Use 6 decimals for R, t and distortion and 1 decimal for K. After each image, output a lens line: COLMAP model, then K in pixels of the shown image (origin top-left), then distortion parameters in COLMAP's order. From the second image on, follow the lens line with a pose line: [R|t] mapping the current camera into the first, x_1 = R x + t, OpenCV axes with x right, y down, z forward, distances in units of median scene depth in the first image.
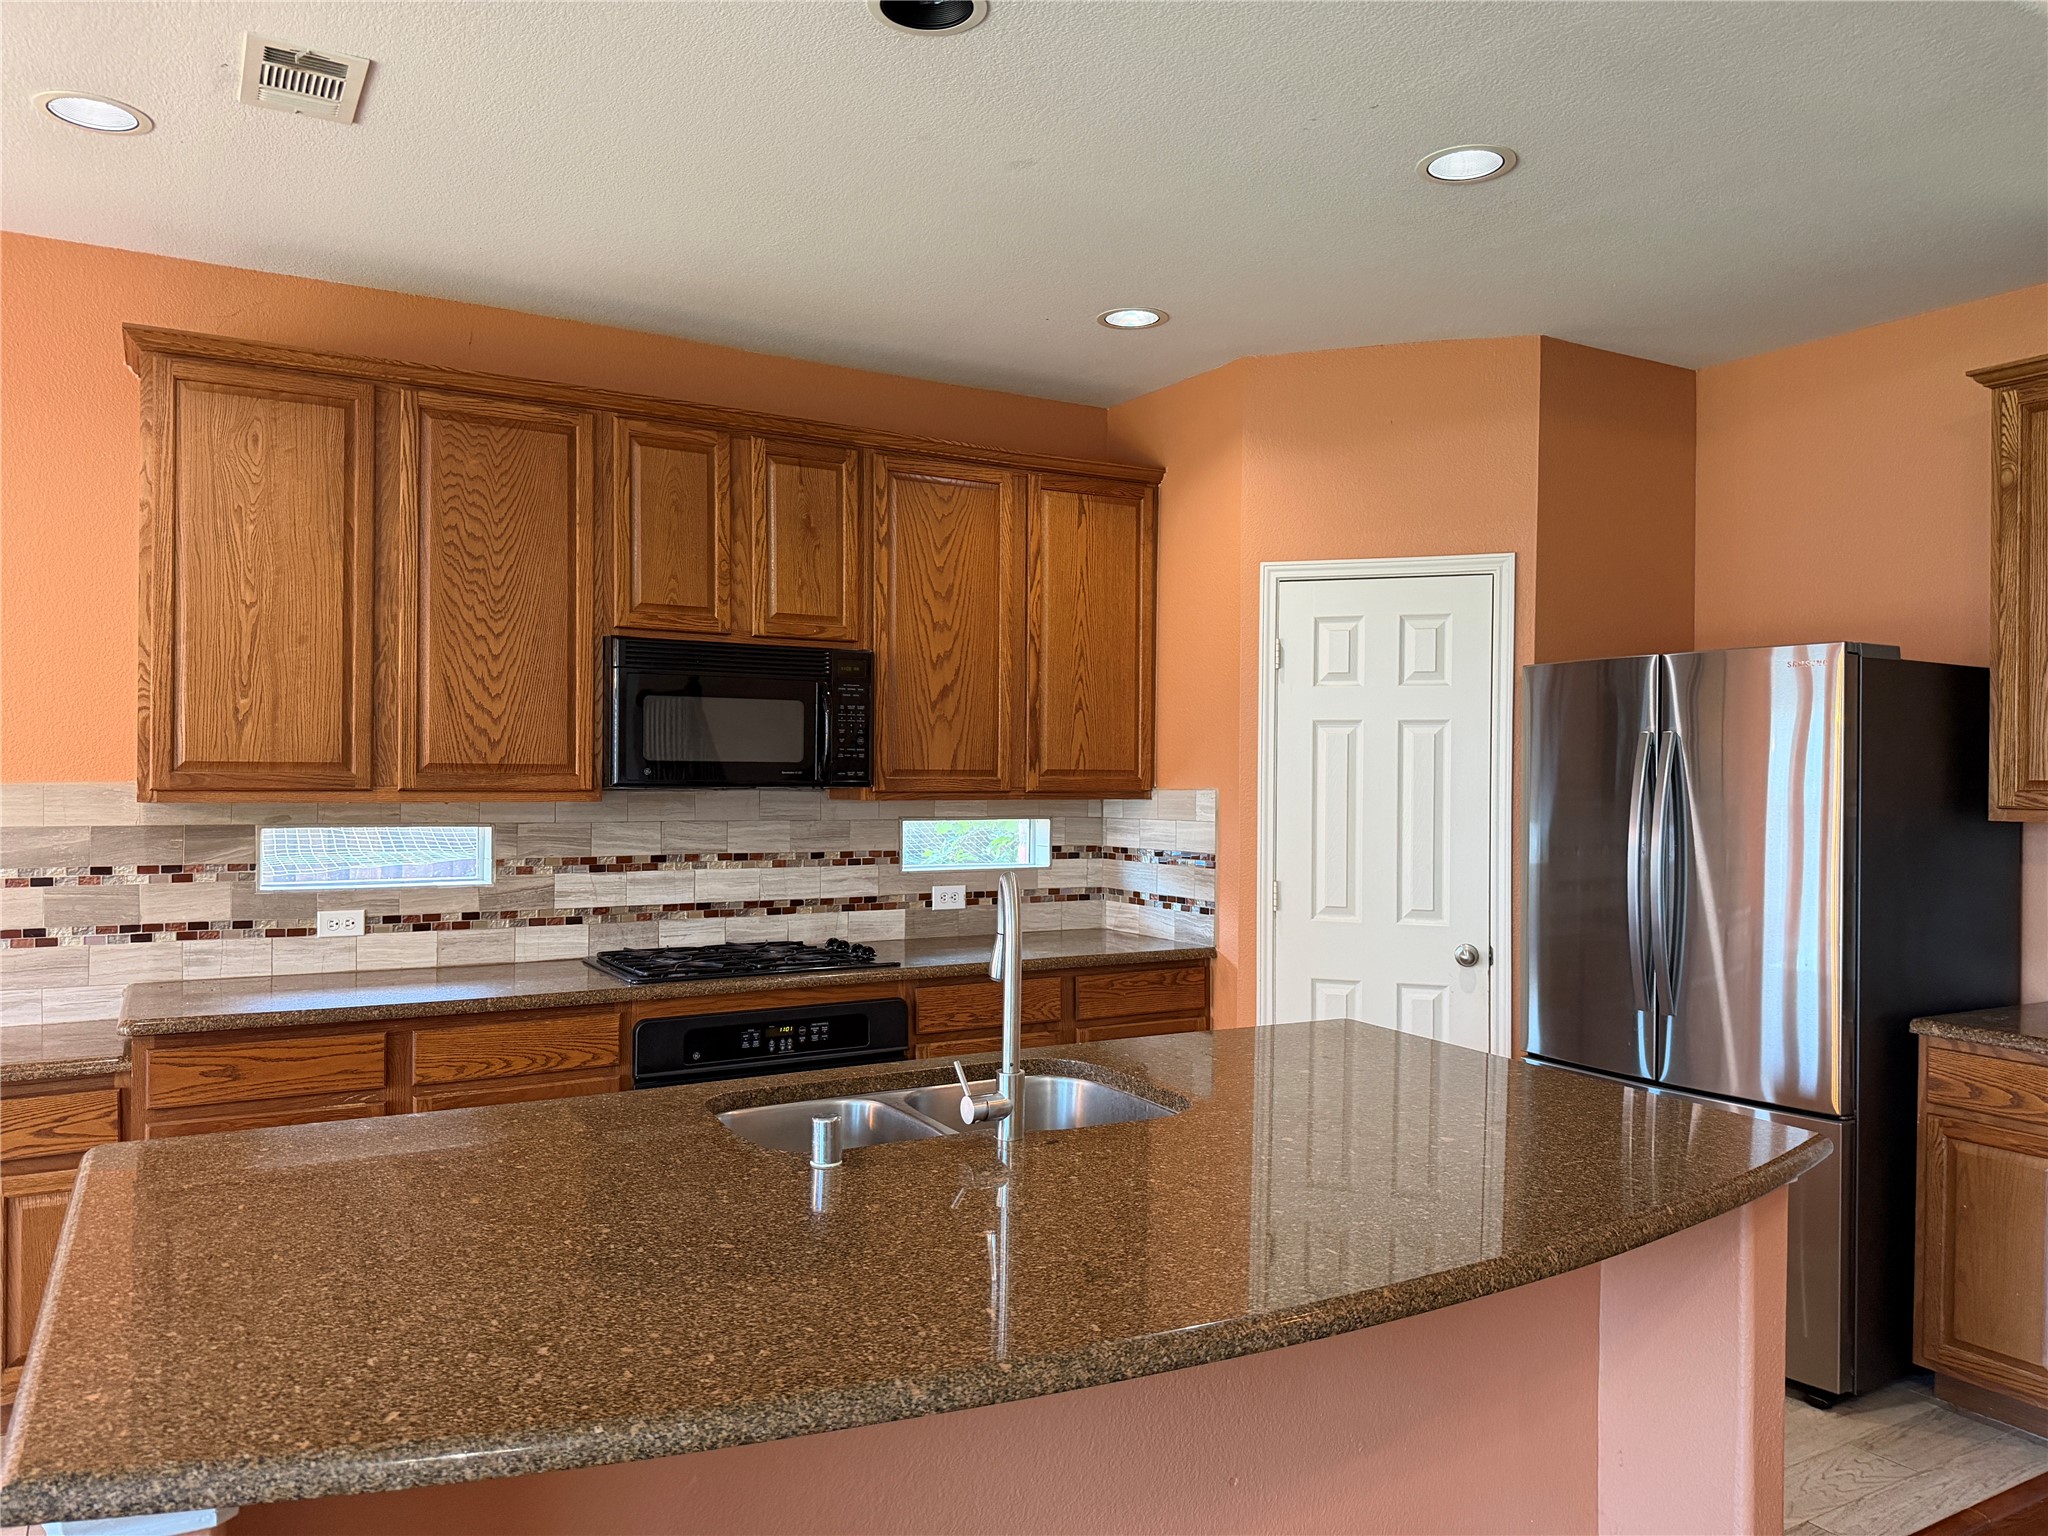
lens RADIAL K [[1429.2, 0, 1024.0], [0, 1429.2, 768.0], [0, 0, 1]] dist [0.135597, -0.210948]
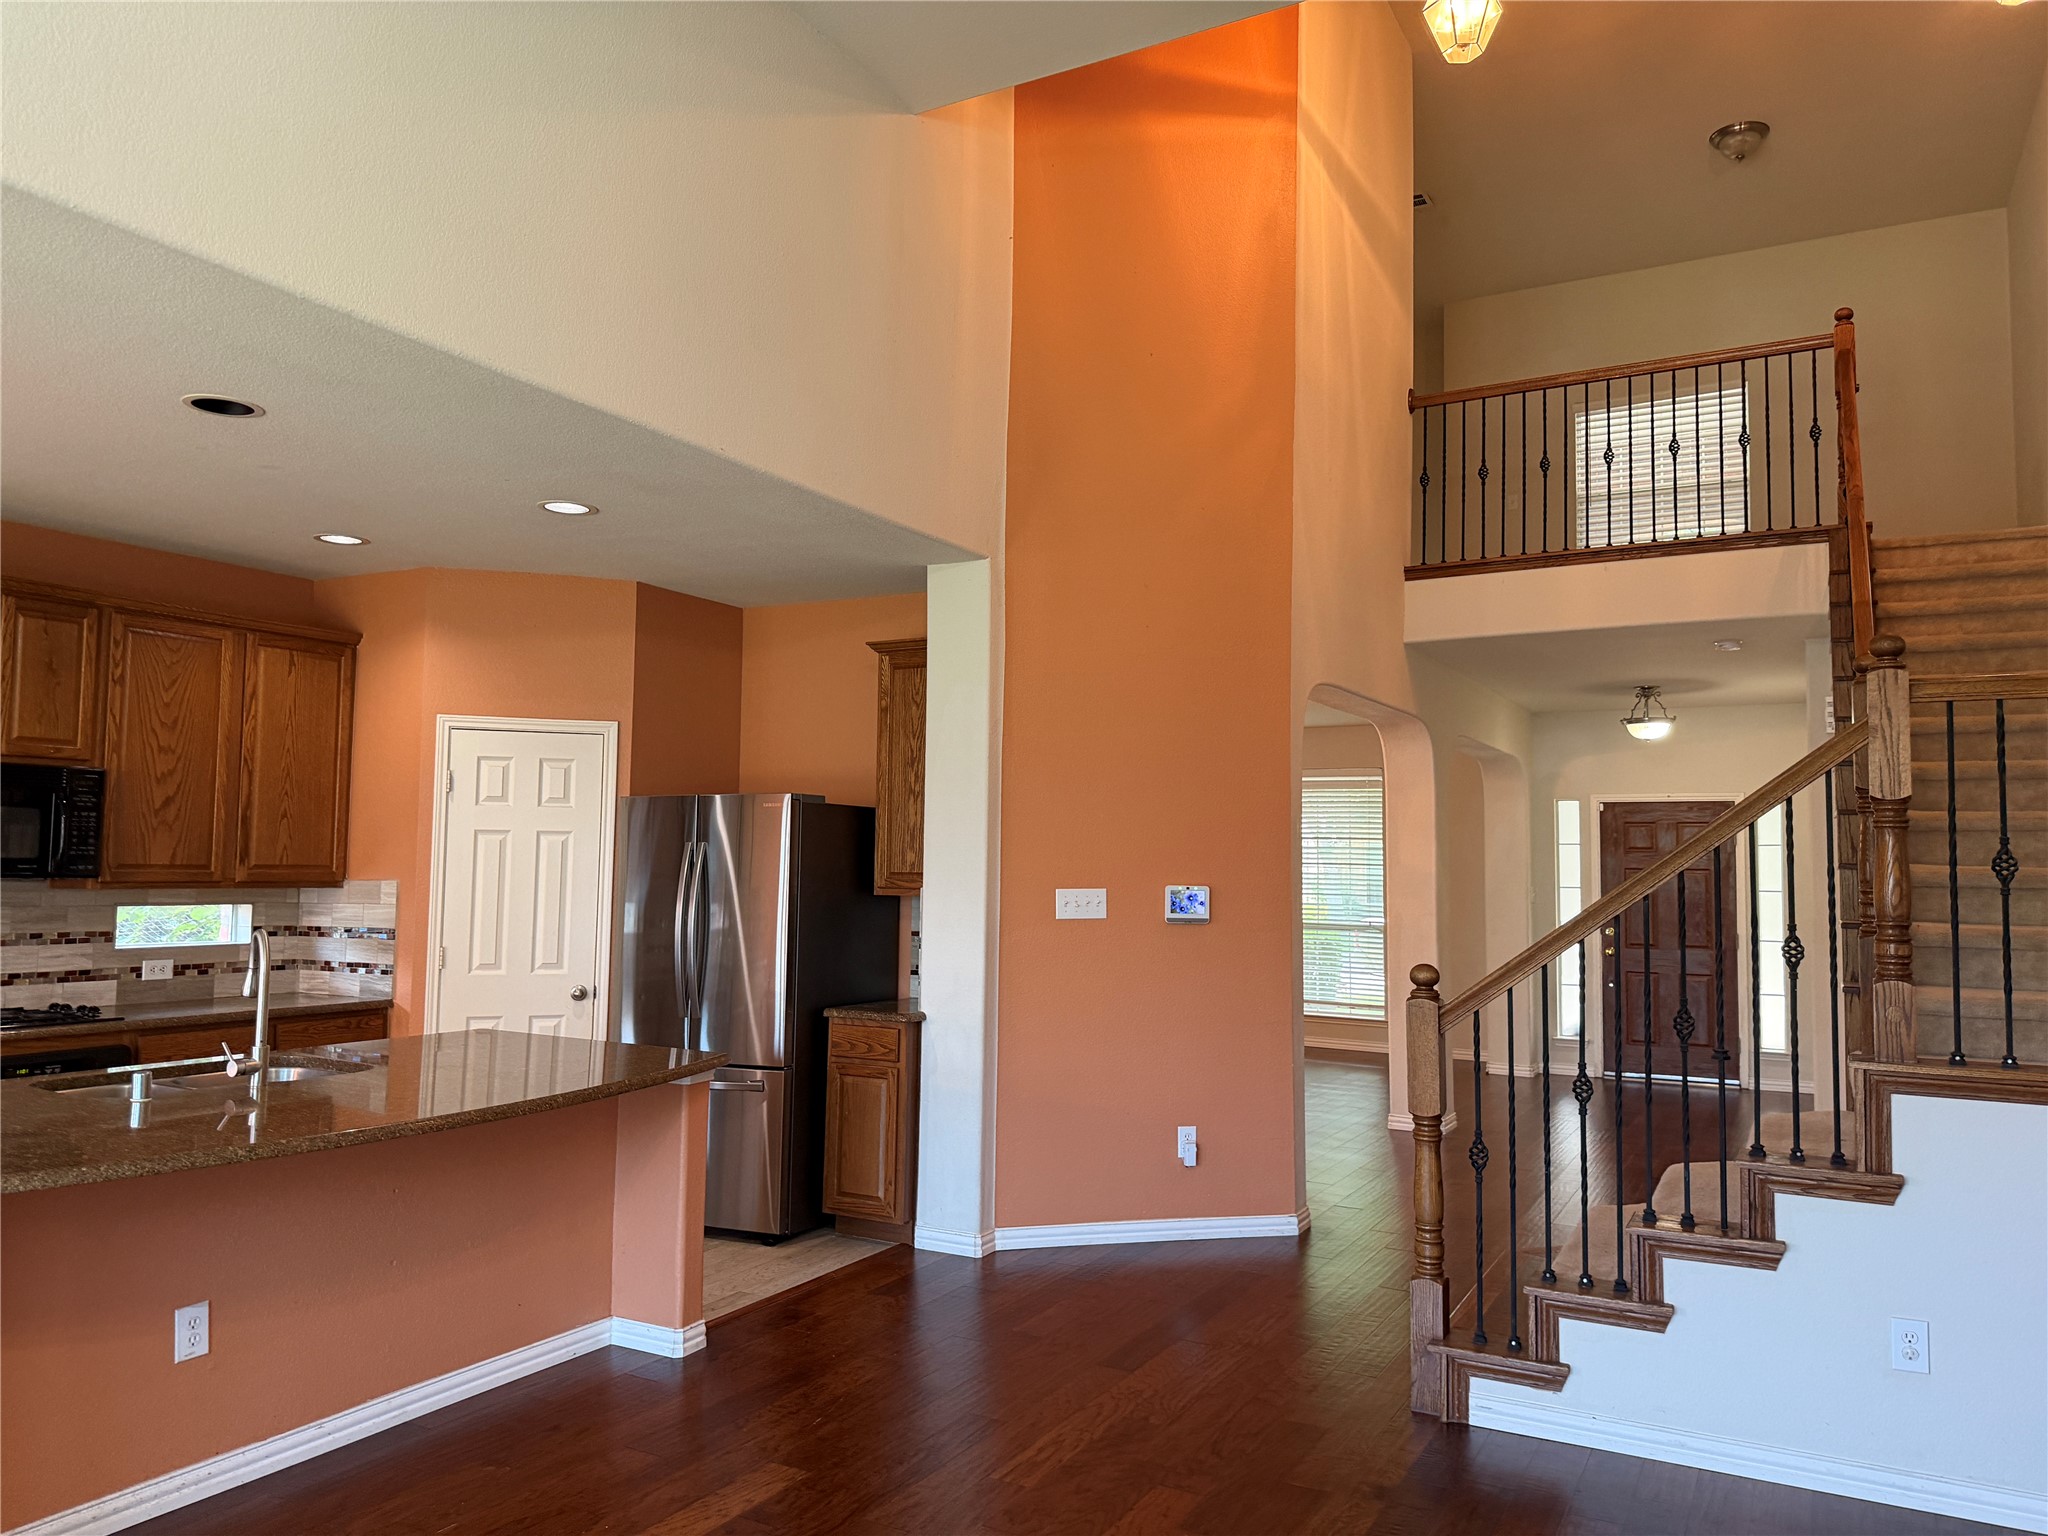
lens RADIAL K [[1434.0, 0, 1024.0], [0, 1434.0, 768.0], [0, 0, 1]] dist [0.028810, -0.056084]
pose [[0.856705, 0.037877, 0.514415, -0.062991], [-0.004865, 0.997849, -0.065372, -0.004503], [-0.515785, 0.053502, 0.855046, -0.476697]]
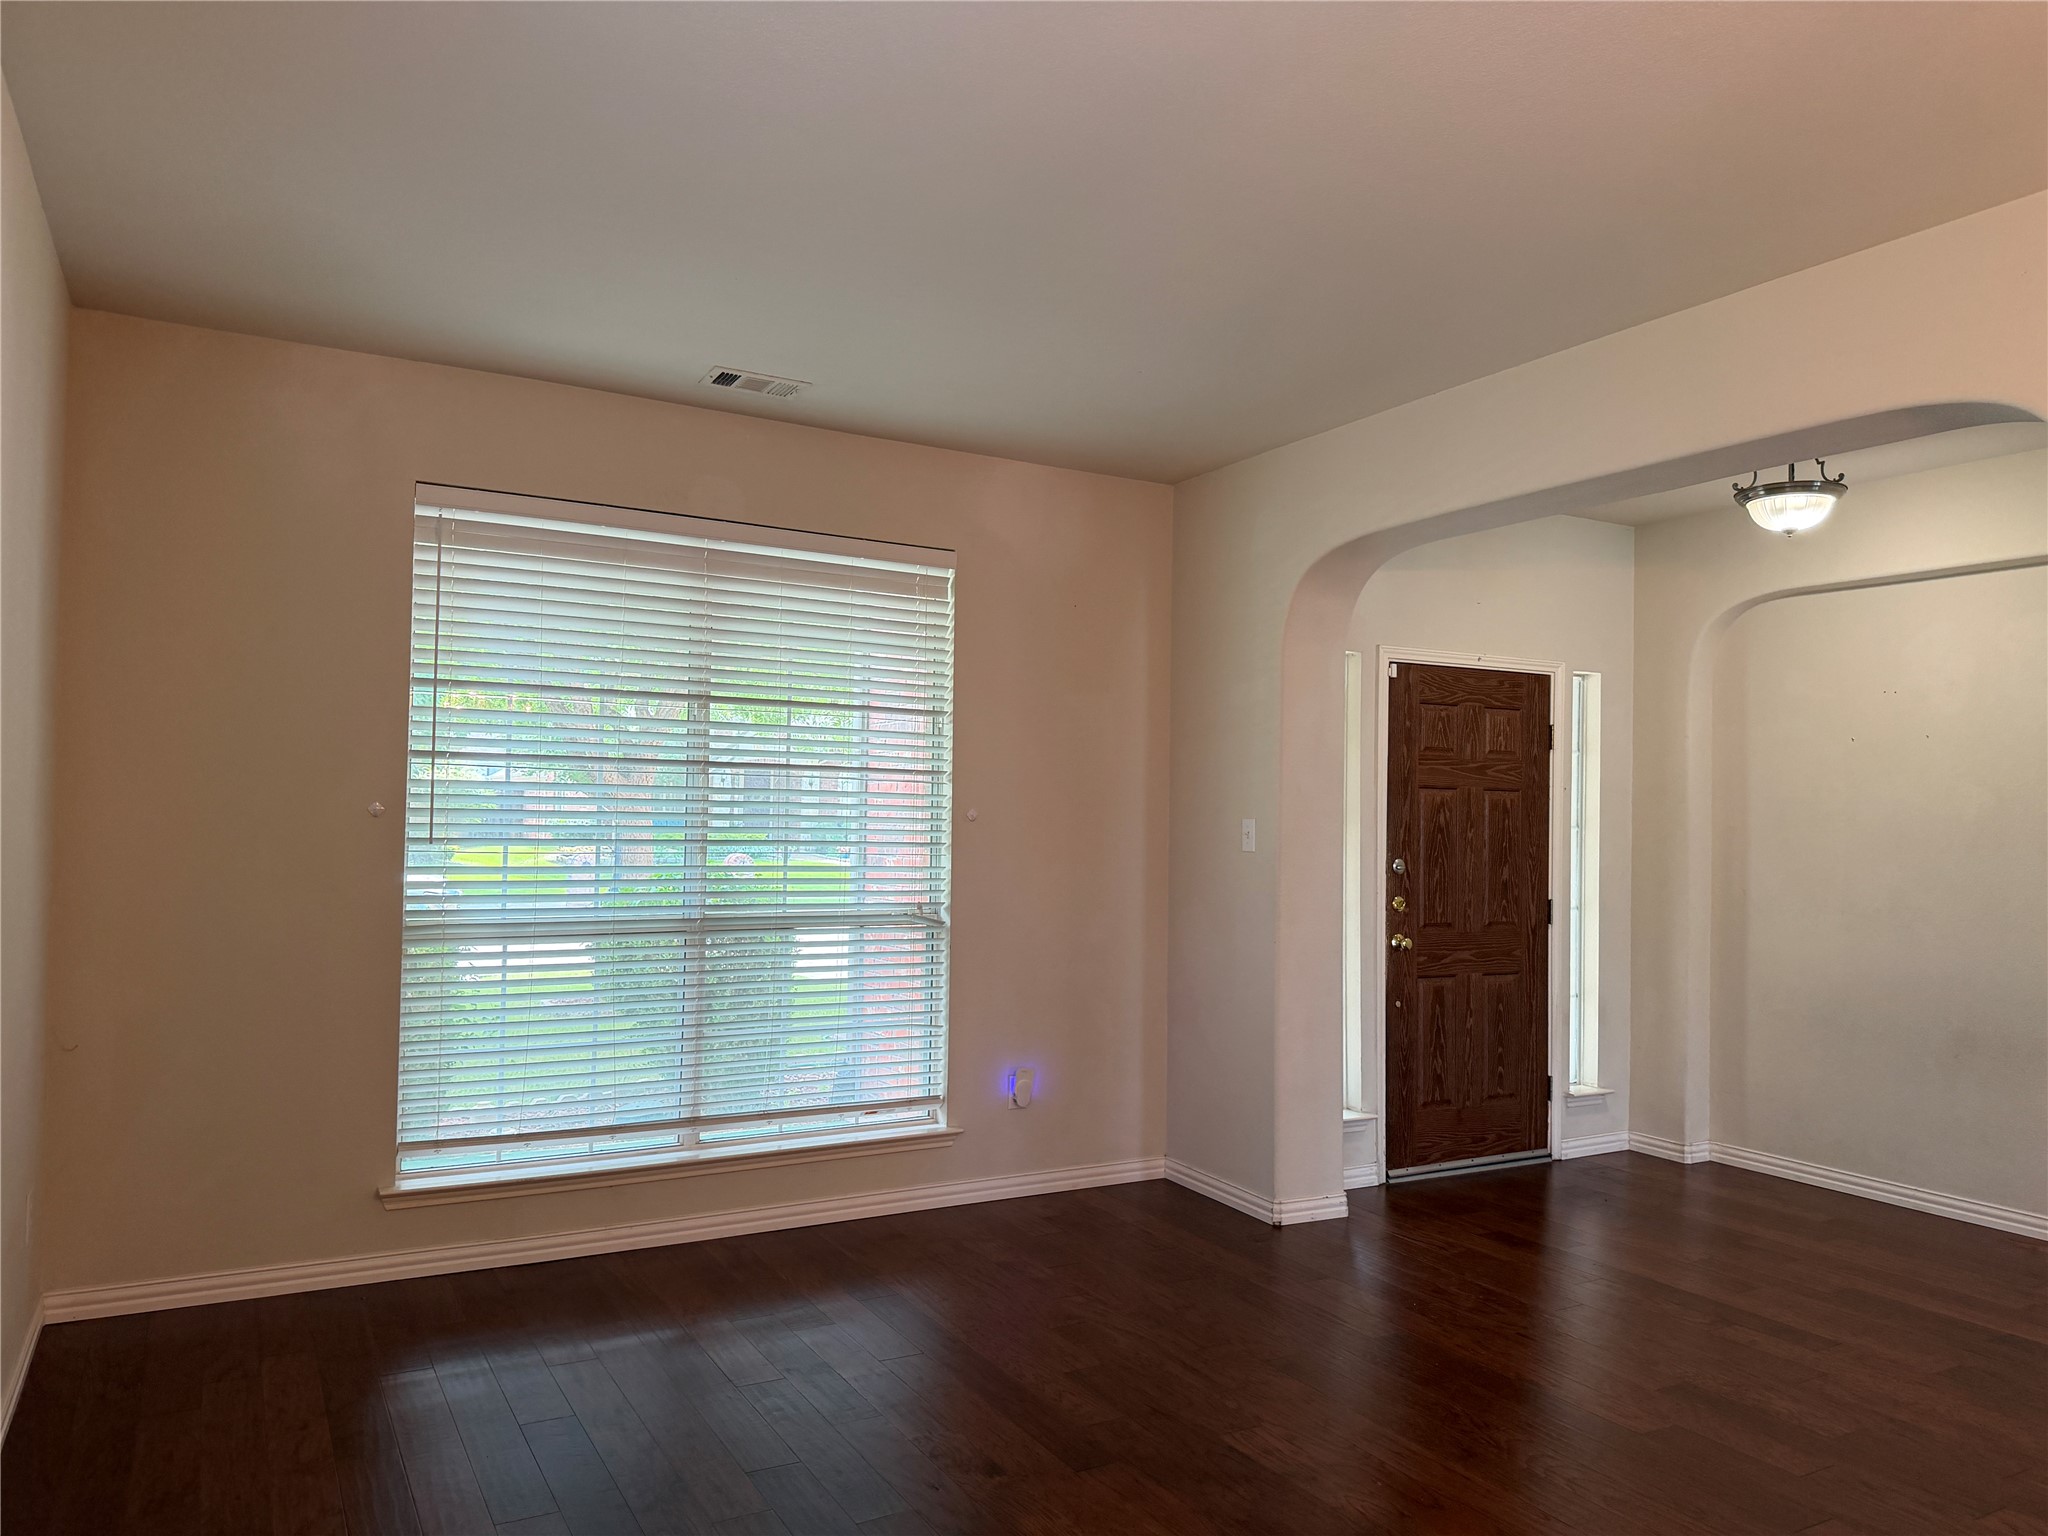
lens RADIAL K [[1429.2, 0, 1024.0], [0, 1429.2, 768.0], [0, 0, 1]] dist [0.135597, -0.210948]
pose [[0.006776, 0.020268, 0.999772, 0.992816], [-0.017145, 0.999650, -0.020149, 0.023861], [-0.999830, -0.017005, 0.007122, 2.041886]]
